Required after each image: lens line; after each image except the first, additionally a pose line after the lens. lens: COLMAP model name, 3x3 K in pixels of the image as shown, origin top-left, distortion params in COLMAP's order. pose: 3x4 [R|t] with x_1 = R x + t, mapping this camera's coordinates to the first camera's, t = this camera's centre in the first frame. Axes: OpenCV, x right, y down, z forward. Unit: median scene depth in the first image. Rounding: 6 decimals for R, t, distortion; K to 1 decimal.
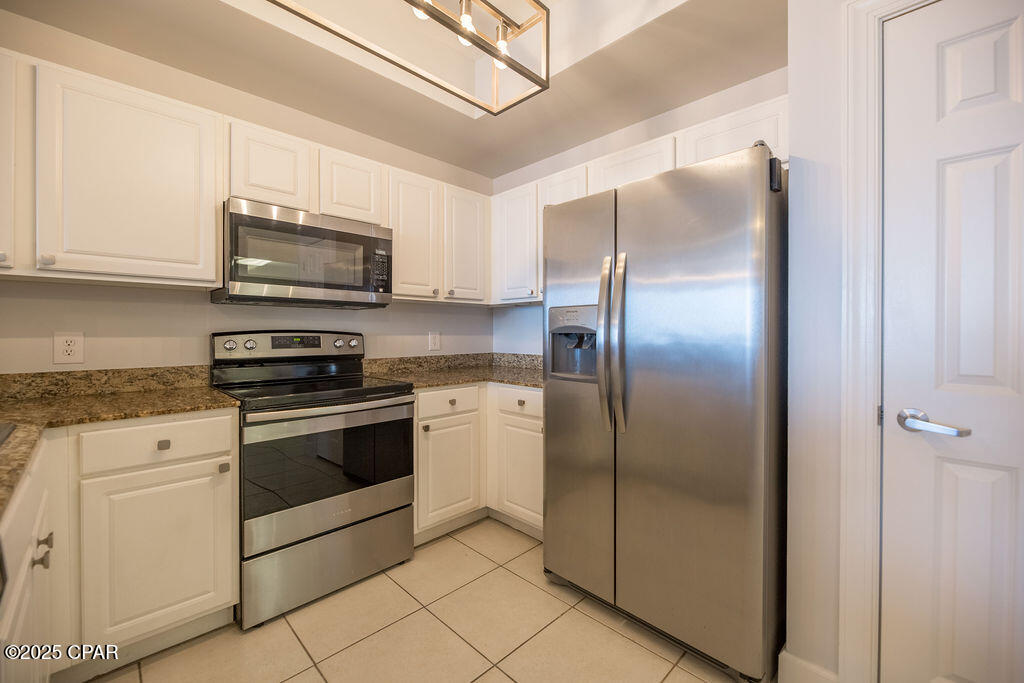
lens RADIAL K [[418.2, 0, 511.8], [0, 418.2, 335.8], [0, 0, 1]] dist [0.002372, -0.002583]
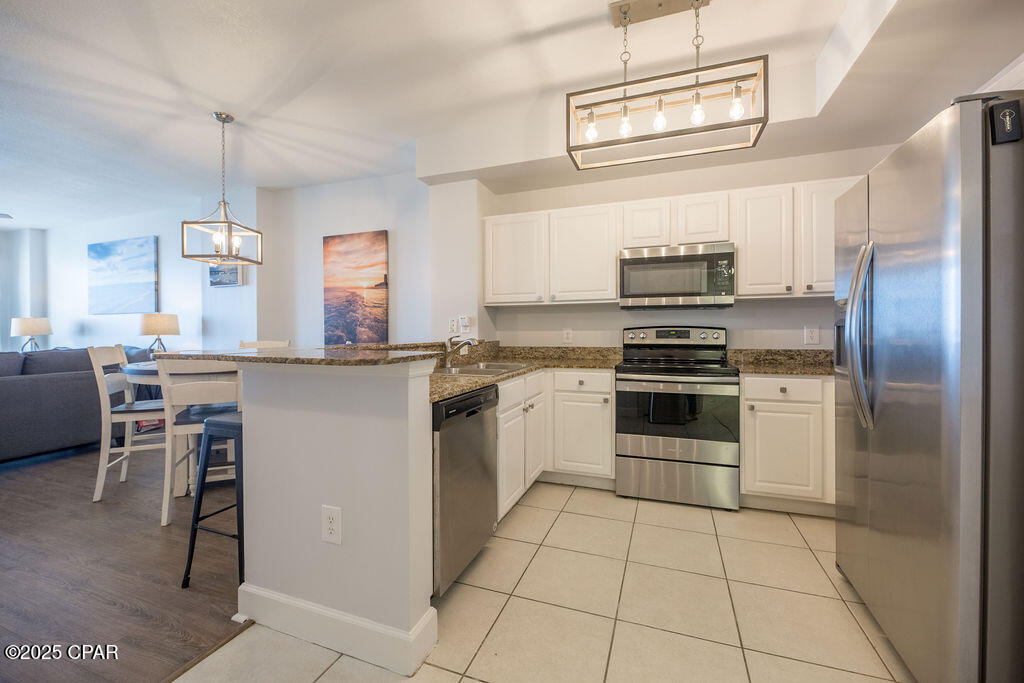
lens RADIAL K [[418.2, 0, 511.8], [0, 418.2, 335.8], [0, 0, 1]] dist [0.002372, -0.002583]
pose [[0.416167, 0.009061, -0.909243, 0.600455], [-0.001001, 0.999954, 0.009507, 0.007515], [0.909288, -0.003046, 0.416157, -0.111191]]
